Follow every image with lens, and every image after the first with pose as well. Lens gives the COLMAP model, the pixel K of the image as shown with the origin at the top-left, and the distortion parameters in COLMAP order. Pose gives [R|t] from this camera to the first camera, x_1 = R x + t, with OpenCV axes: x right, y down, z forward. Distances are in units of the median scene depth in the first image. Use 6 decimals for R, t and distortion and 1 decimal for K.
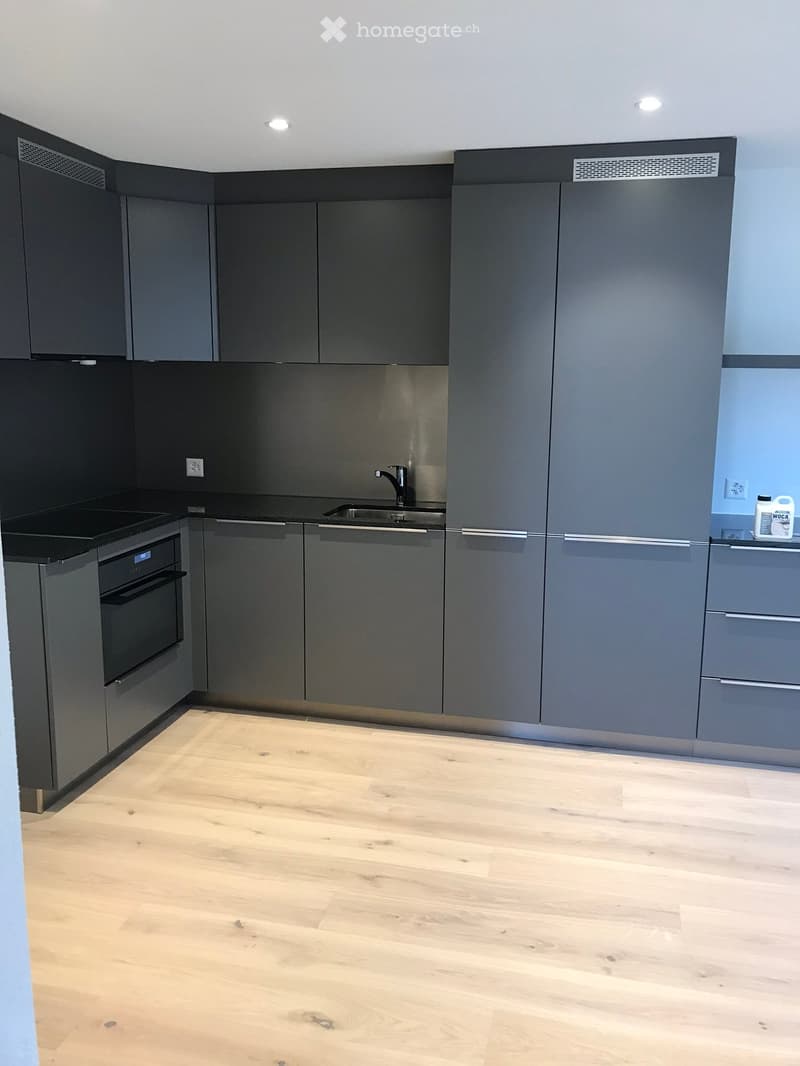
lens RADIAL K [[869.7, 0, 419.2], [0, 869.7, 536.0], [0, 0, 1]] dist [0.001355, 0.001958]
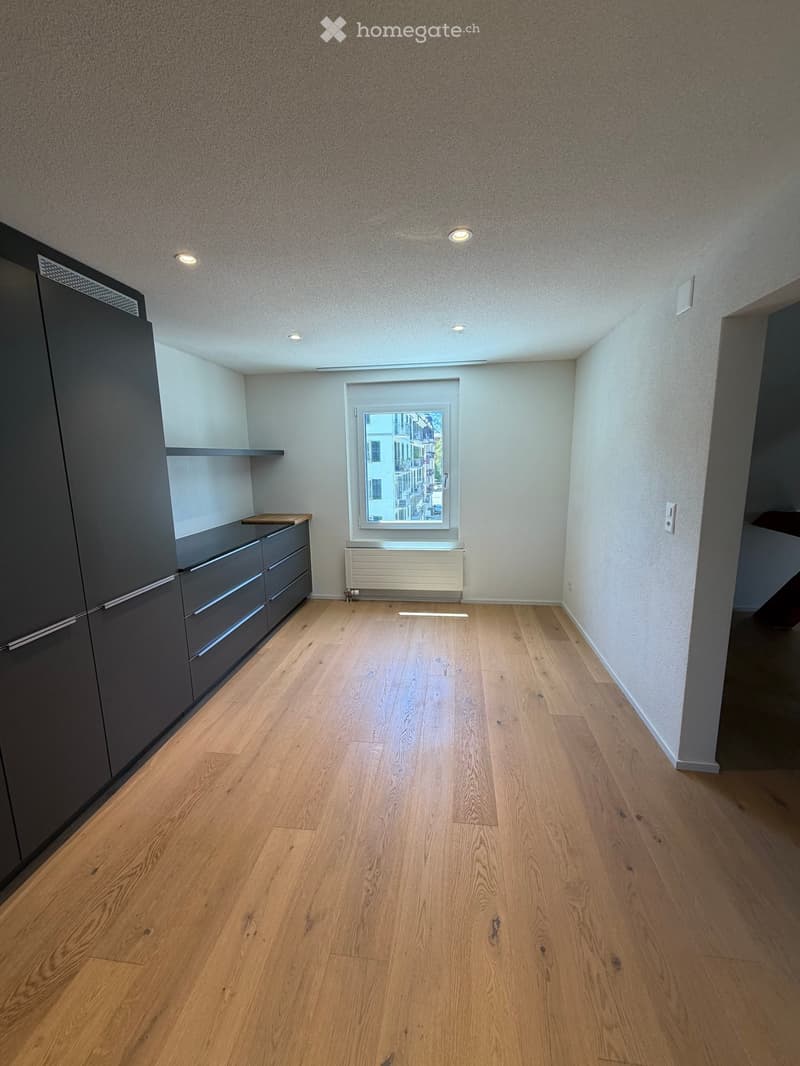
lens RADIAL K [[424.8, 0, 400.0], [0, 424.8, 533.0], [0, 0, 1]] dist [0.000548, 0.000017]
pose [[-0.089771, -0.185697, 0.978498, -0.402397], [0.197659, 0.959601, 0.200245, -0.129479], [-0.976152, 0.211385, -0.049440, 0.658973]]
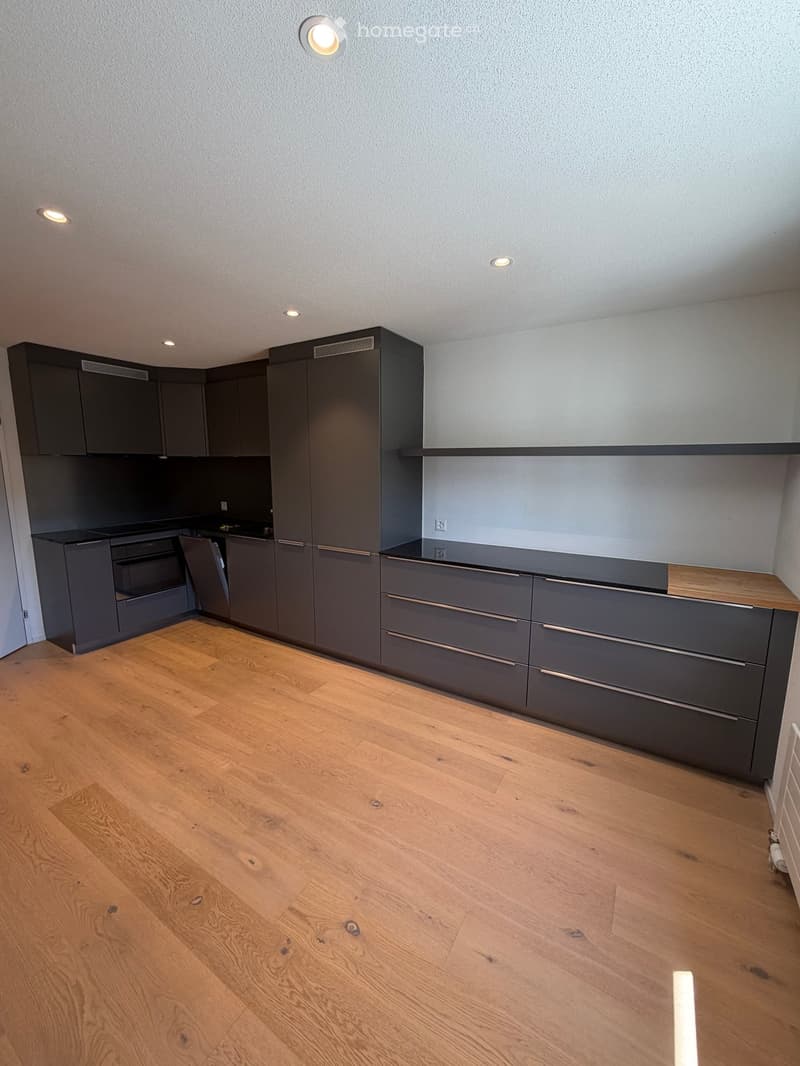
lens RADIAL K [[424.8, 0, 400.0], [0, 424.8, 533.0], [0, 0, 1]] dist [0.000548, 0.000017]
pose [[0.947003, 0.045094, -0.318045, 0.651788], [-0.053445, 0.998416, -0.017577, -0.022127], [0.316748, 0.033643, 0.947913, 0.189529]]
